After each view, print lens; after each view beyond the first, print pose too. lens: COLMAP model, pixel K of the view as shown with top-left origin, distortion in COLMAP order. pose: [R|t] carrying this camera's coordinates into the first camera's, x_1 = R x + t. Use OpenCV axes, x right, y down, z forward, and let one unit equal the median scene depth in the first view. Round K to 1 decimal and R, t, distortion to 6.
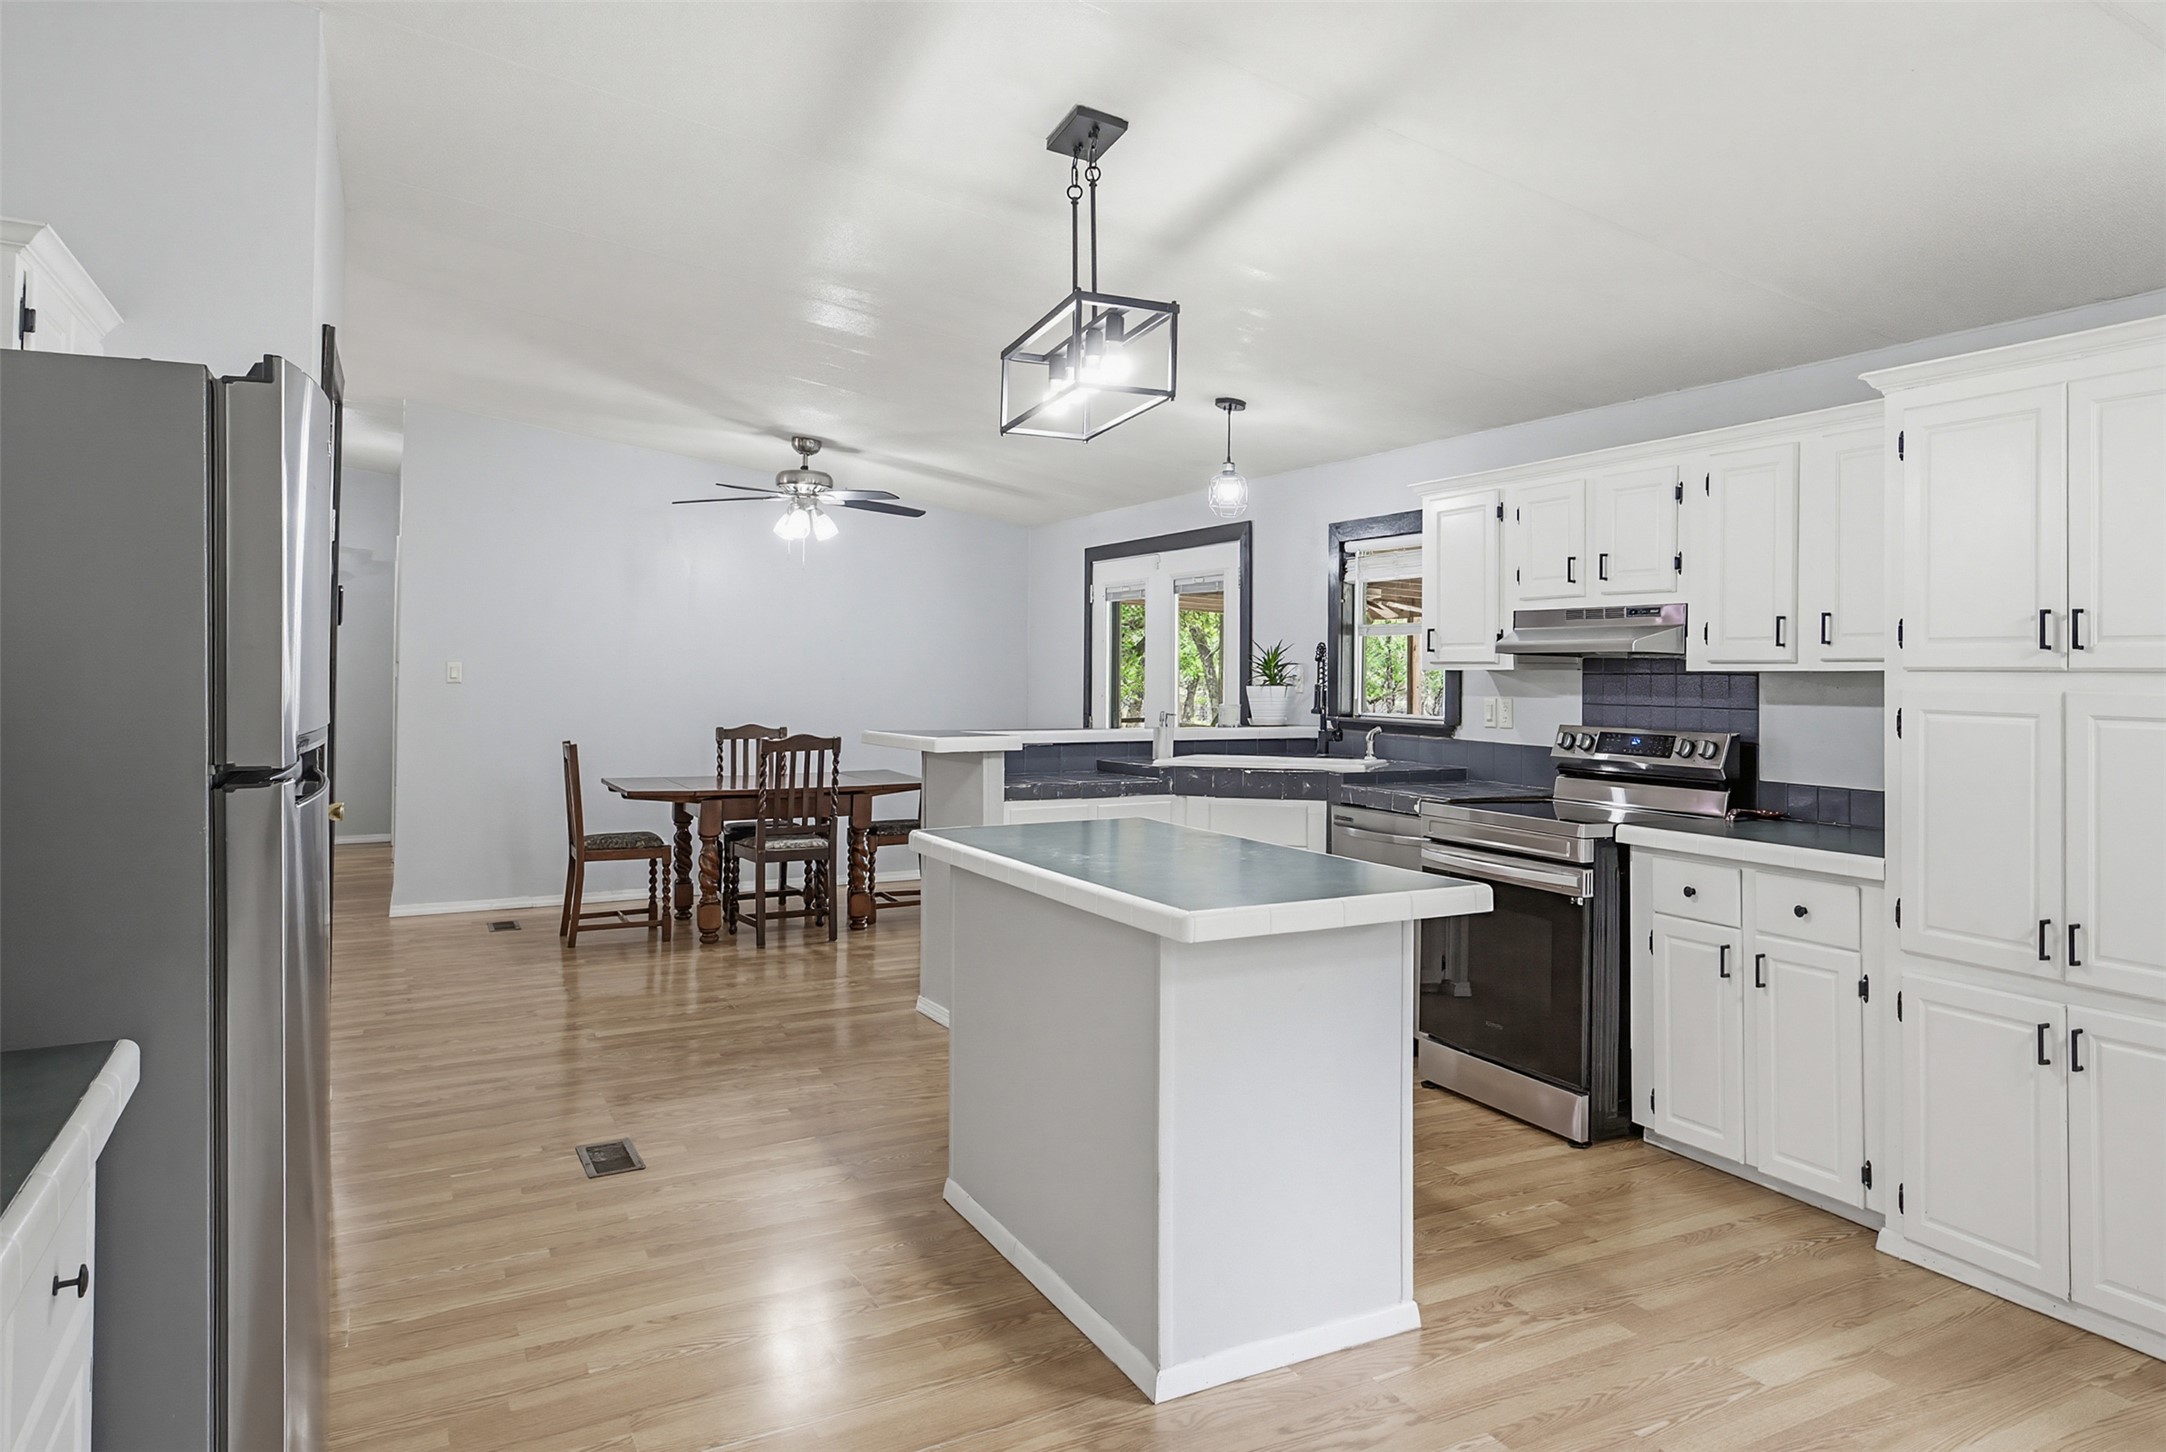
lens RADIAL K [[1270.4, 0, 1120.4], [0, 1270.4, 656.3], [0, 0, 1]] dist [-0.001662, -0.007075]
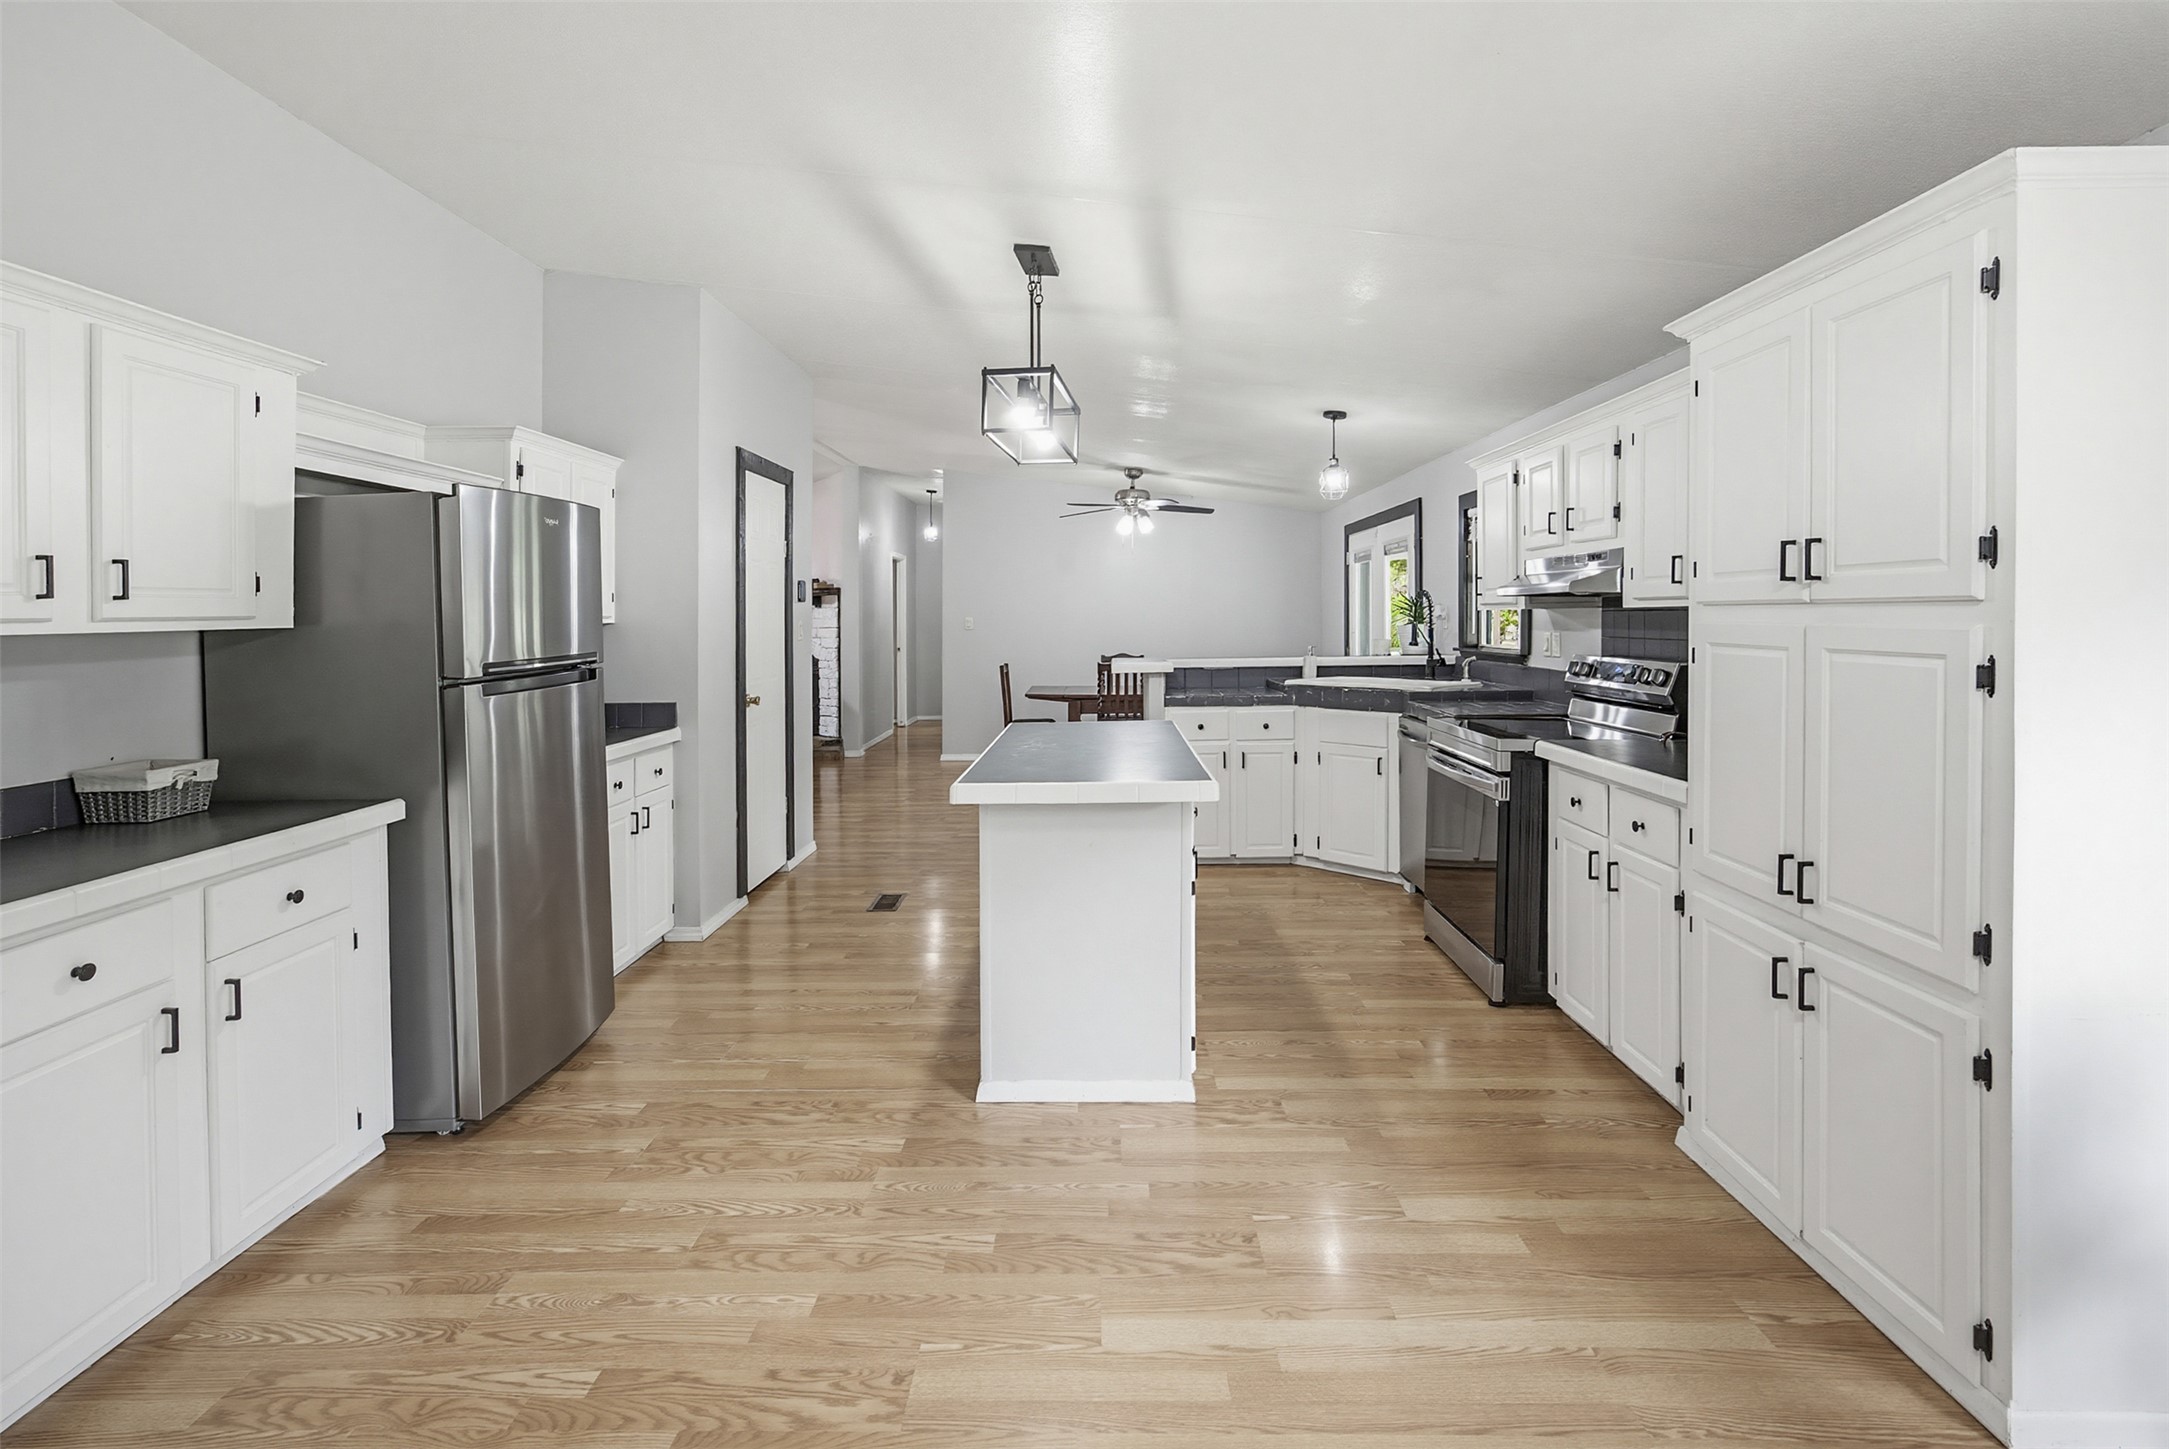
lens RADIAL K [[852.8, 0, 1076.0], [0, 852.8, 627.7], [0, 0, 1]] dist [-0.021572, 0.002256]
pose [[0.875402, -0.015629, -0.483142, 0.370053], [0.027781, 0.999452, 0.018007, 0.002275], [0.482596, -0.029186, 0.875357, 0.106277]]
